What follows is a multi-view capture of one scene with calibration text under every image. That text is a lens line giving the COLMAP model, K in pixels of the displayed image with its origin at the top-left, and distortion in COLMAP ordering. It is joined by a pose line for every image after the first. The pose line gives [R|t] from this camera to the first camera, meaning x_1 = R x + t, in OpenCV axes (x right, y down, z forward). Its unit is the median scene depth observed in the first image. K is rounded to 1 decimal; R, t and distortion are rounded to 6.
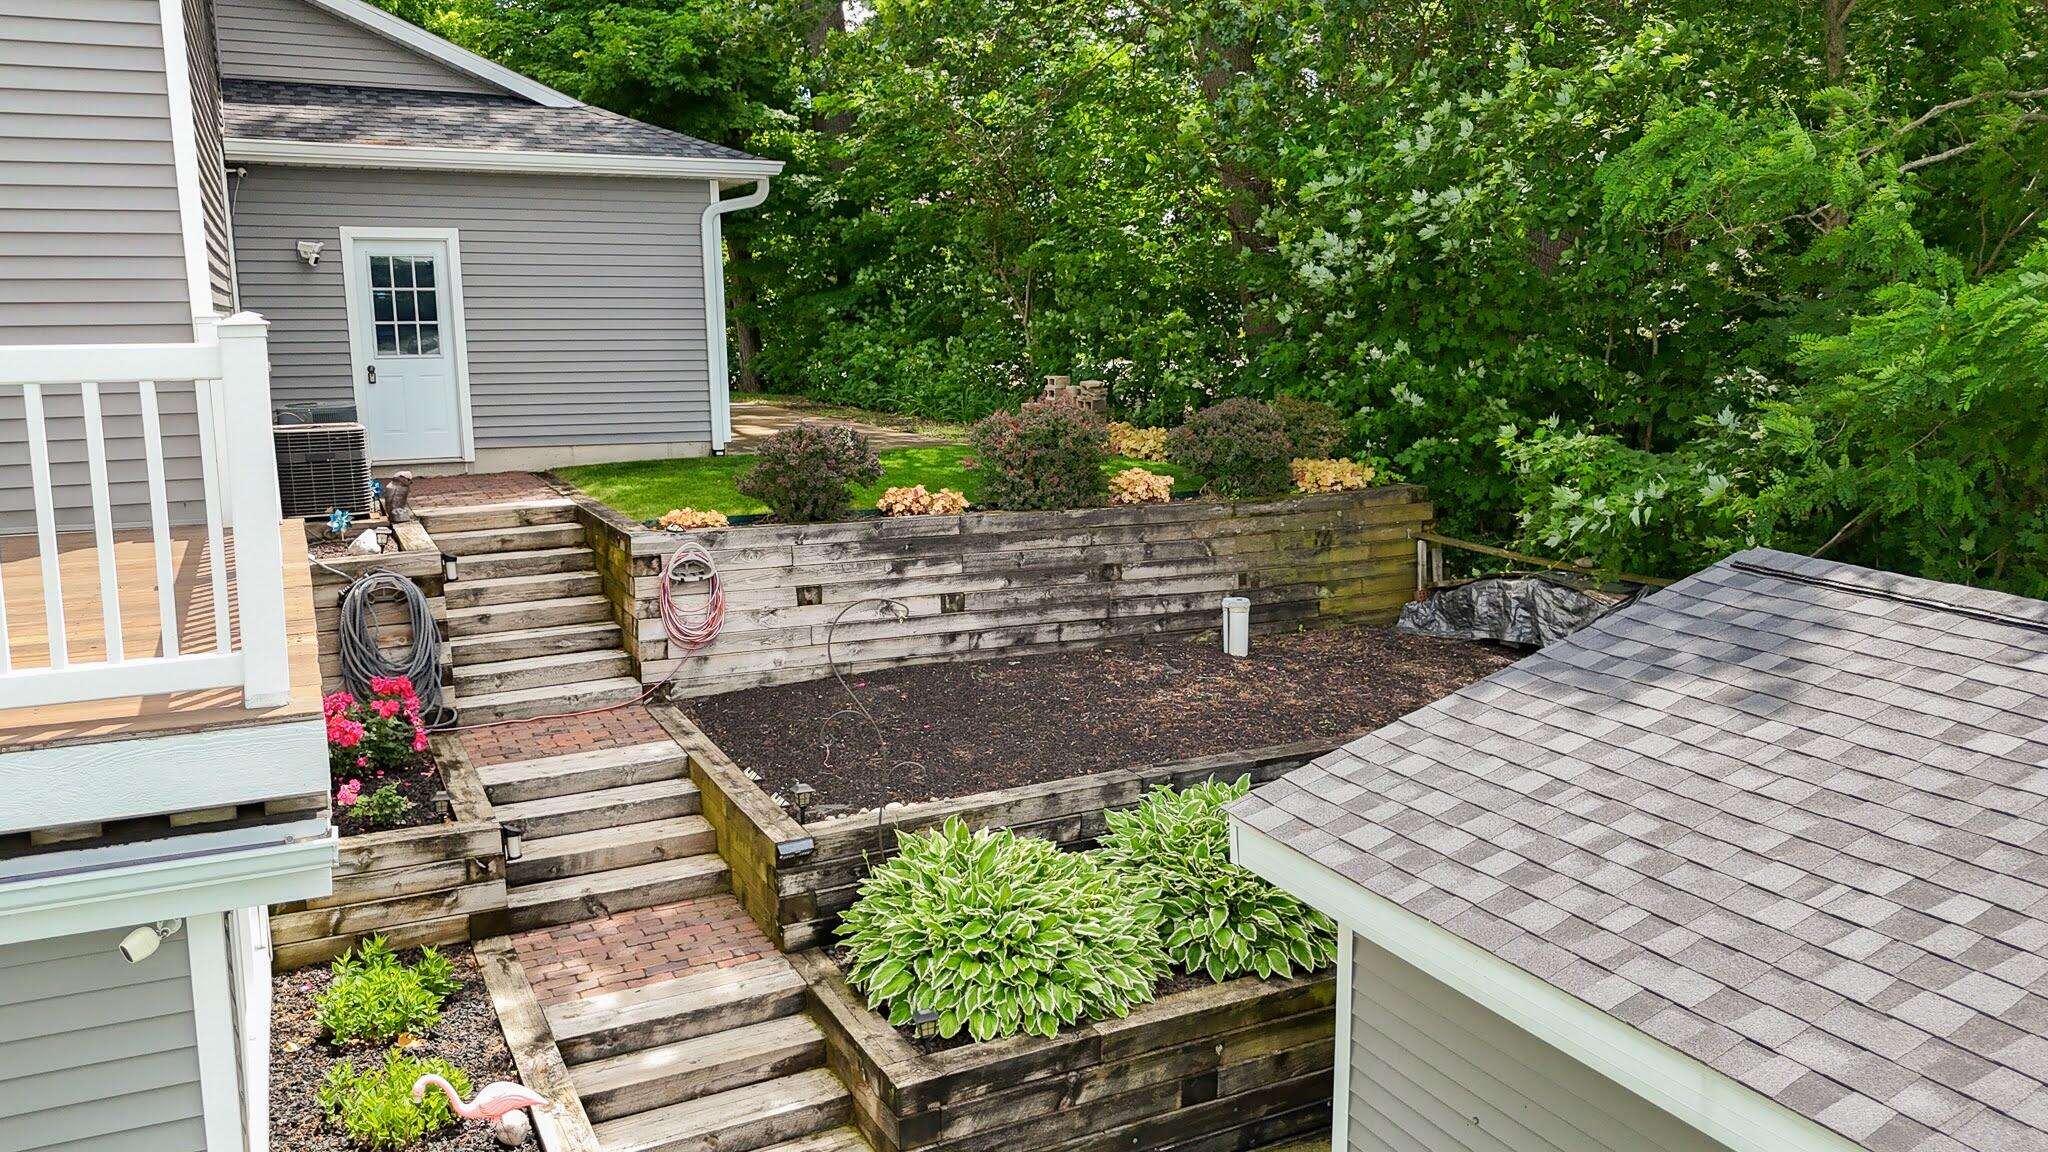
lens RADIAL K [[1535.8, 0, 1068.7], [0, 1535.8, 567.1], [0, 0, 1]] dist [-0.000517, -0.002625]
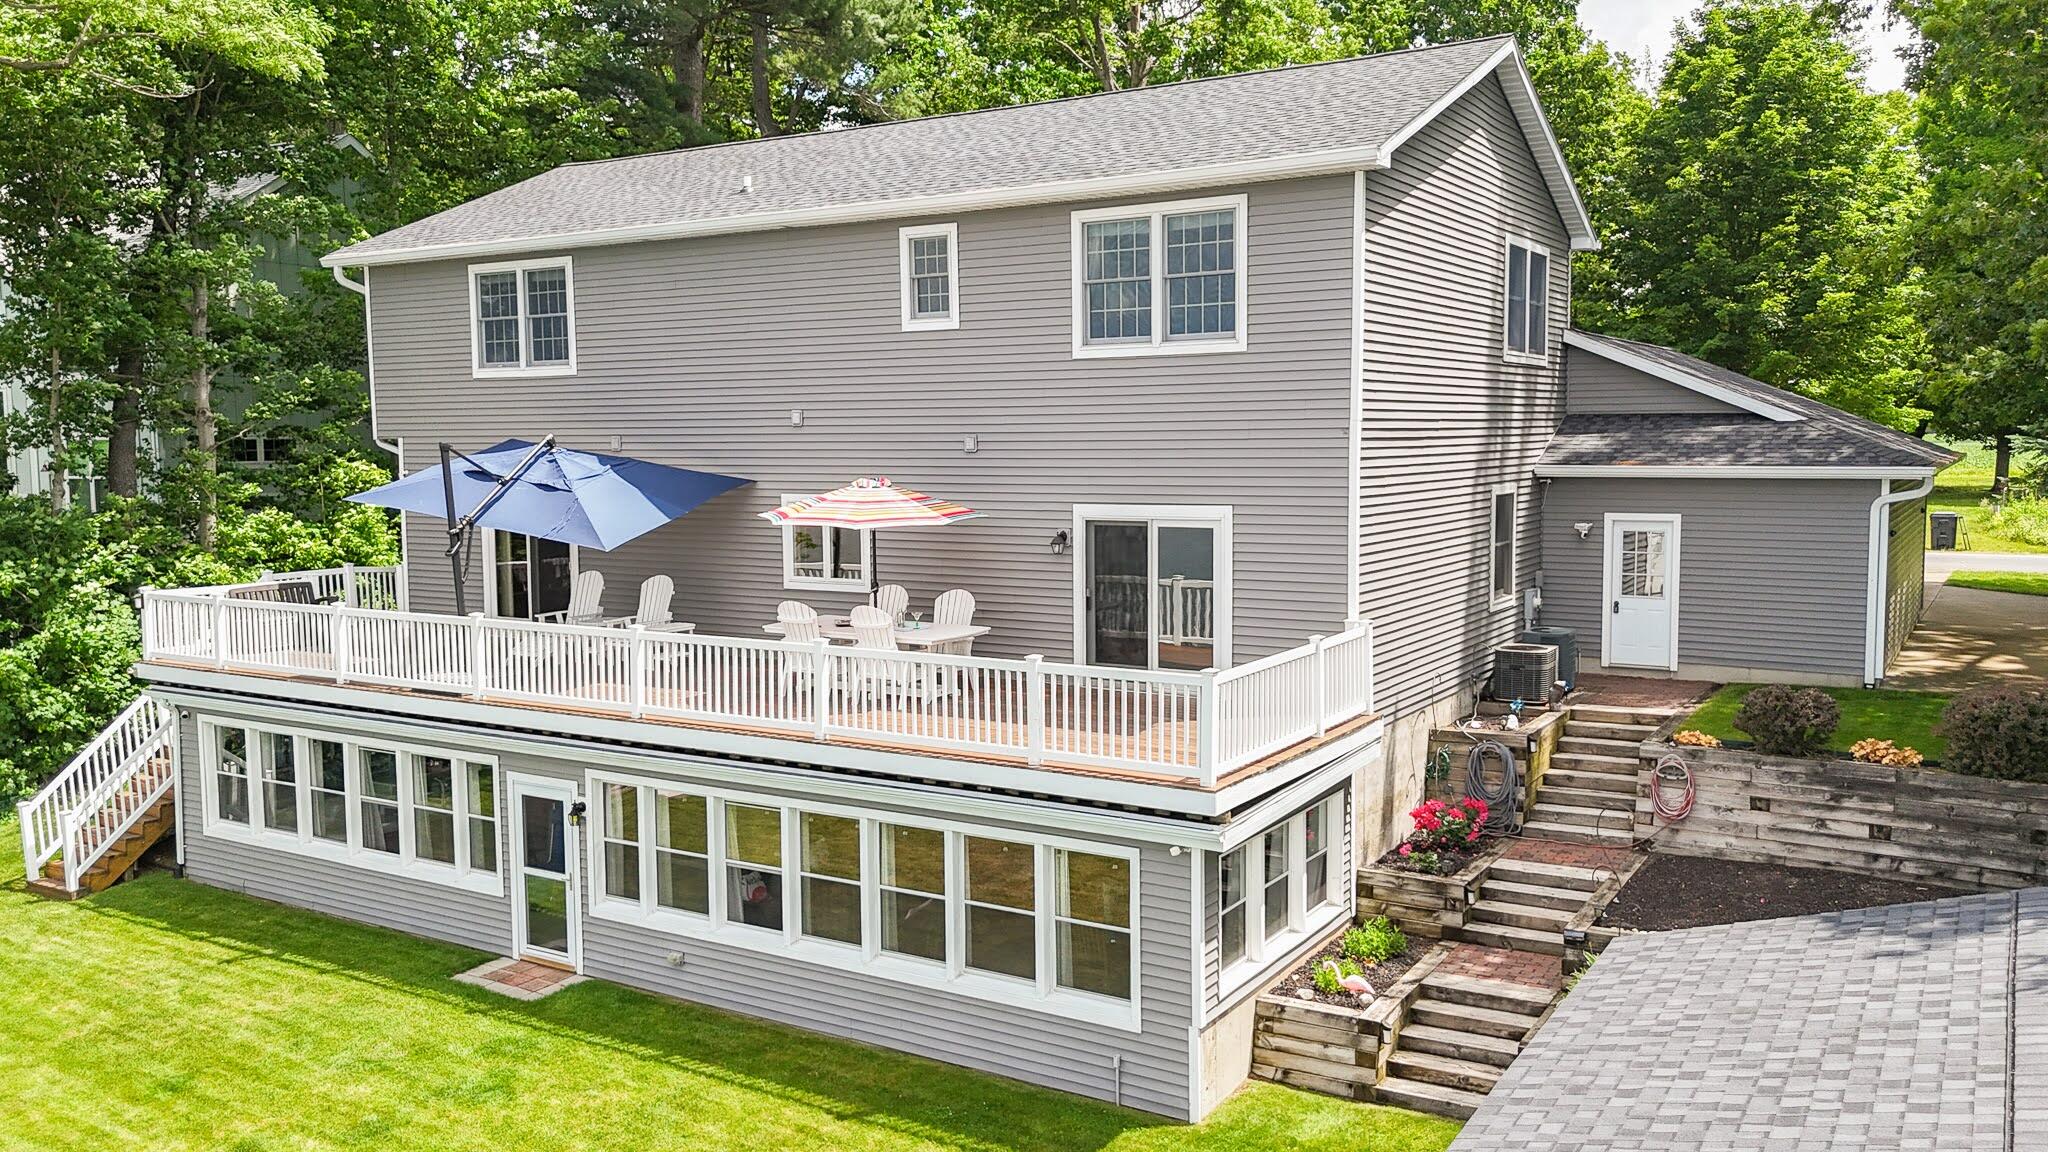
lens RADIAL K [[1535.8, 0, 1068.7], [0, 1535.8, 567.1], [0, 0, 1]] dist [-0.000517, -0.002625]
pose [[0.531432, 0.070827, -0.844135, 0.678330], [-0.138610, 0.990338, -0.004169, -0.104751], [0.835684, 0.119221, 0.536115, -0.345074]]
